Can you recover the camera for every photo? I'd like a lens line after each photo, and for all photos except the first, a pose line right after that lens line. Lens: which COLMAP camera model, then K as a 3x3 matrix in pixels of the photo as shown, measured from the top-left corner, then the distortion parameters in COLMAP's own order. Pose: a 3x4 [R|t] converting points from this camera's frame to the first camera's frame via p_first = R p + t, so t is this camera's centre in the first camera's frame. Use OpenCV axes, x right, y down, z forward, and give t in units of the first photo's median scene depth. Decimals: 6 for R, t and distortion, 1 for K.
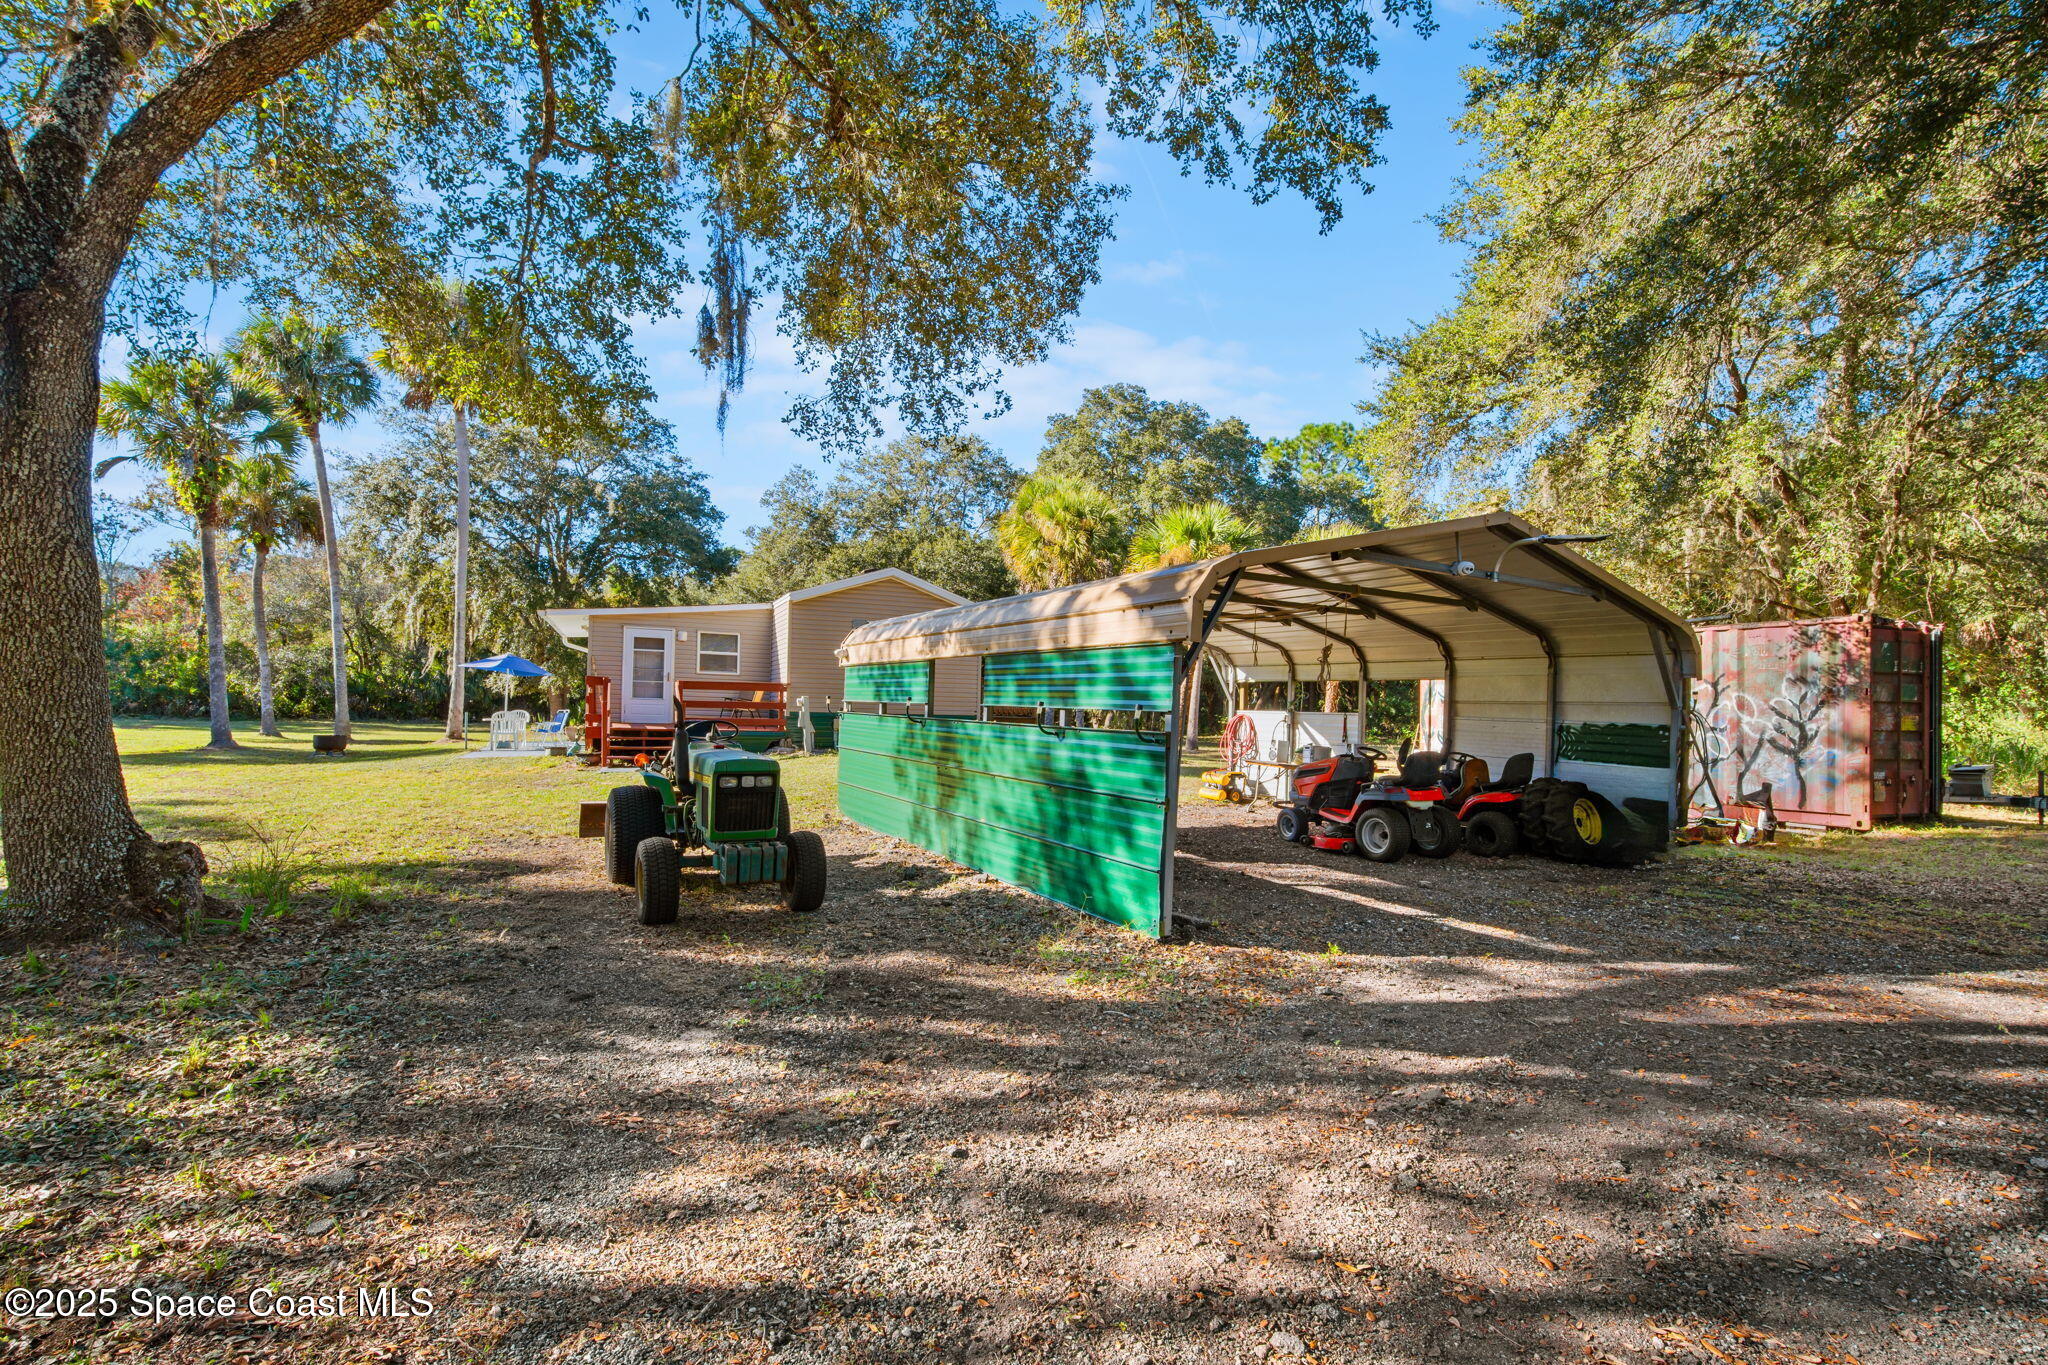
lens RADIAL K [[893.9, 0, 1017.6], [0, 893.9, 691.0], [0, 0, 1]] dist [-0.004861, -0.000634]
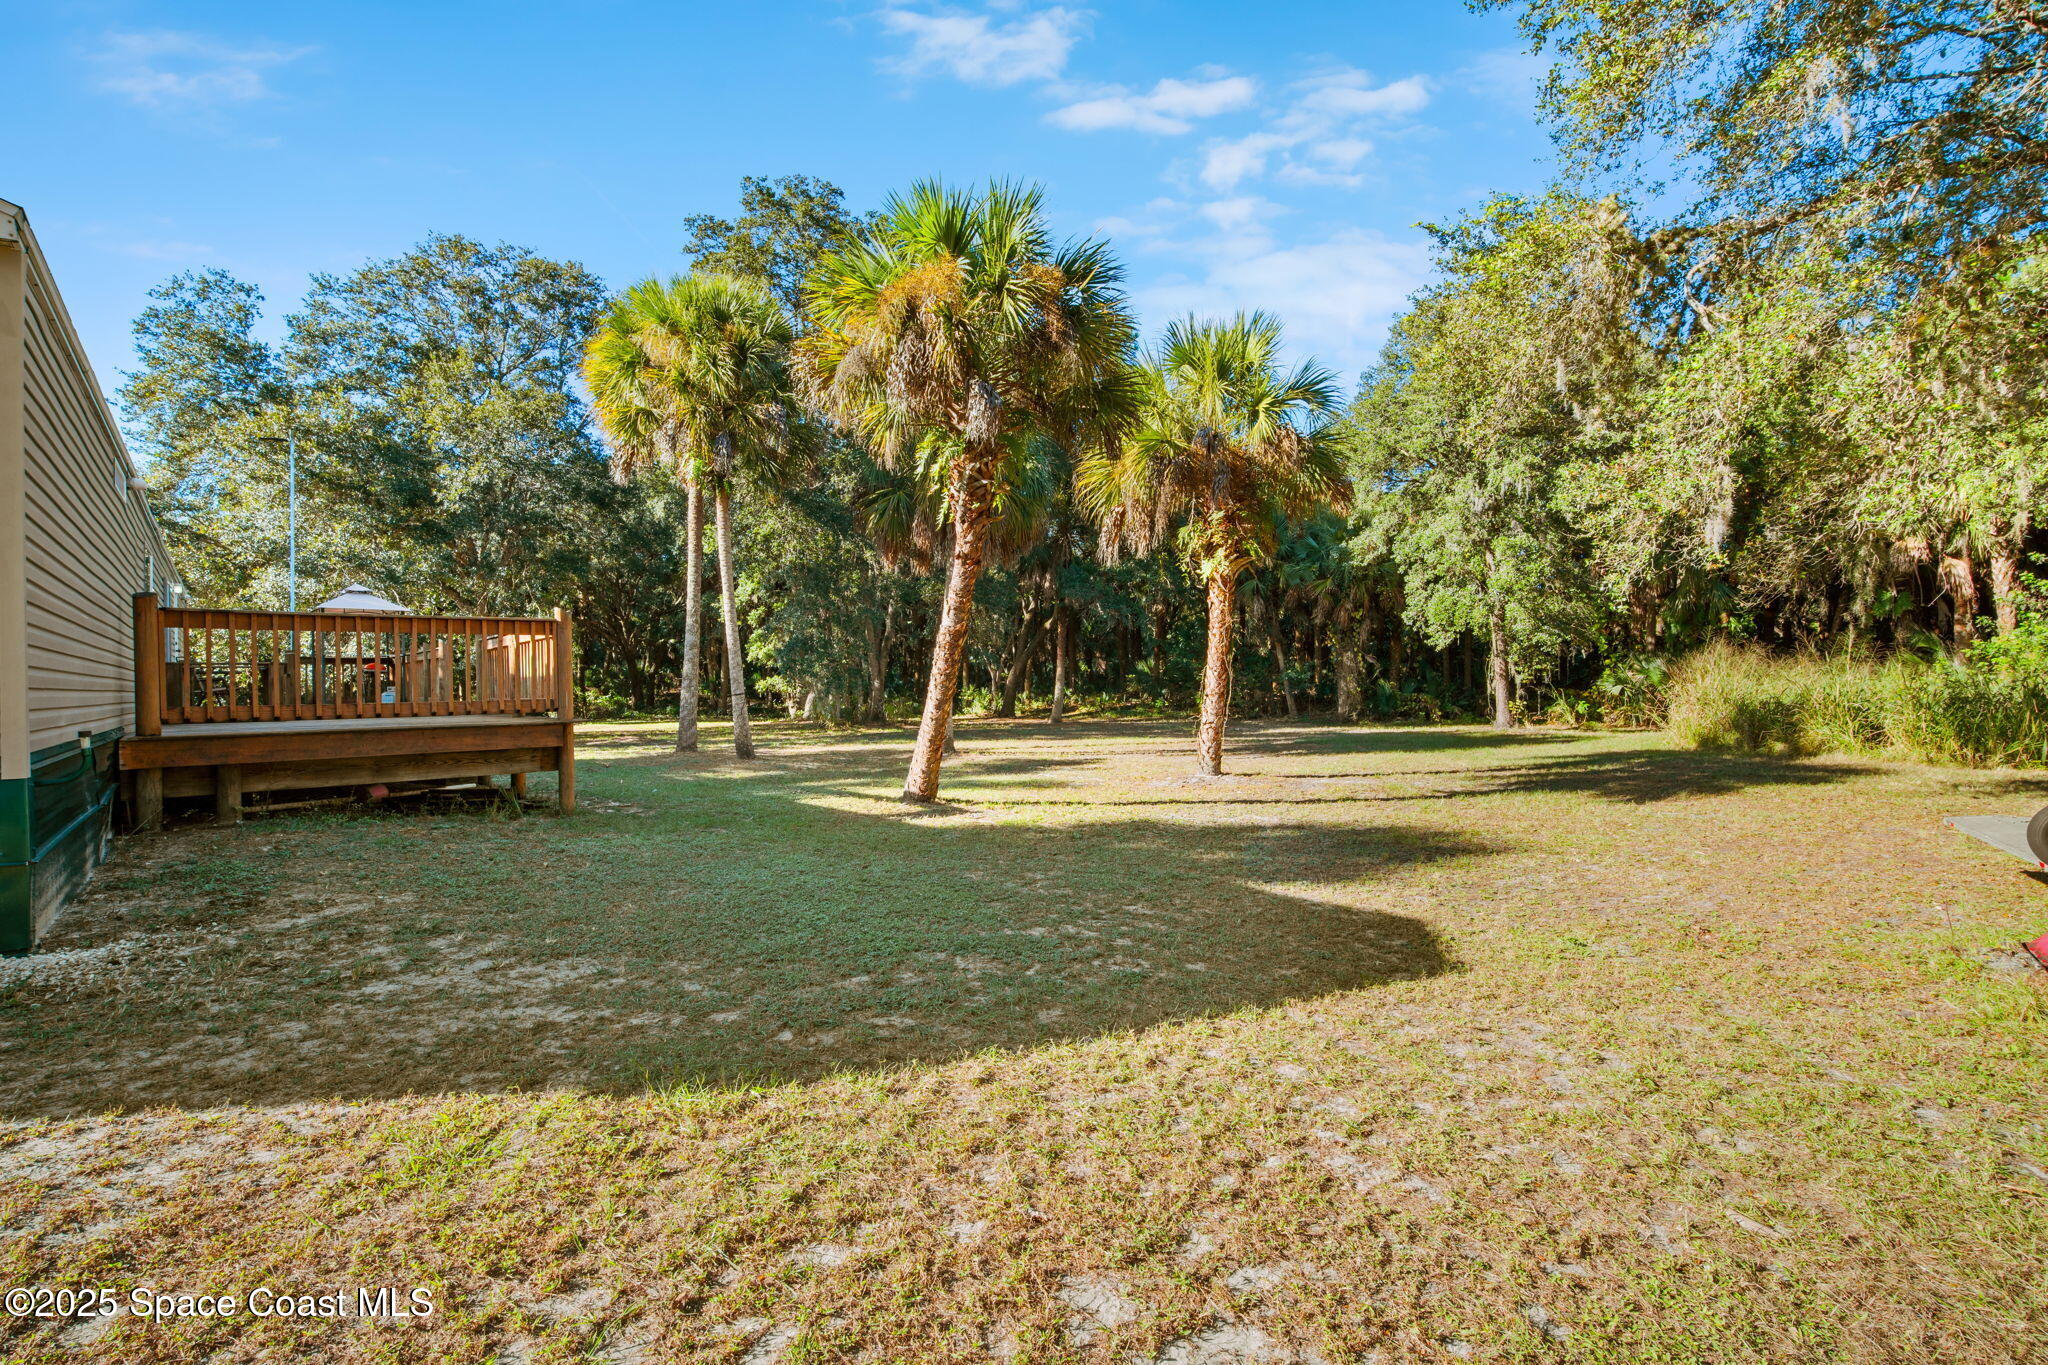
lens RADIAL K [[893.9, 0, 1017.6], [0, 893.9, 691.0], [0, 0, 1]] dist [-0.004861, -0.000634]
pose [[0.948181, -0.032990, 0.316013, 0.063455], [0.024724, 0.999240, 0.030131, 0.008139], [-0.316767, -0.020757, 0.948276, 0.457065]]
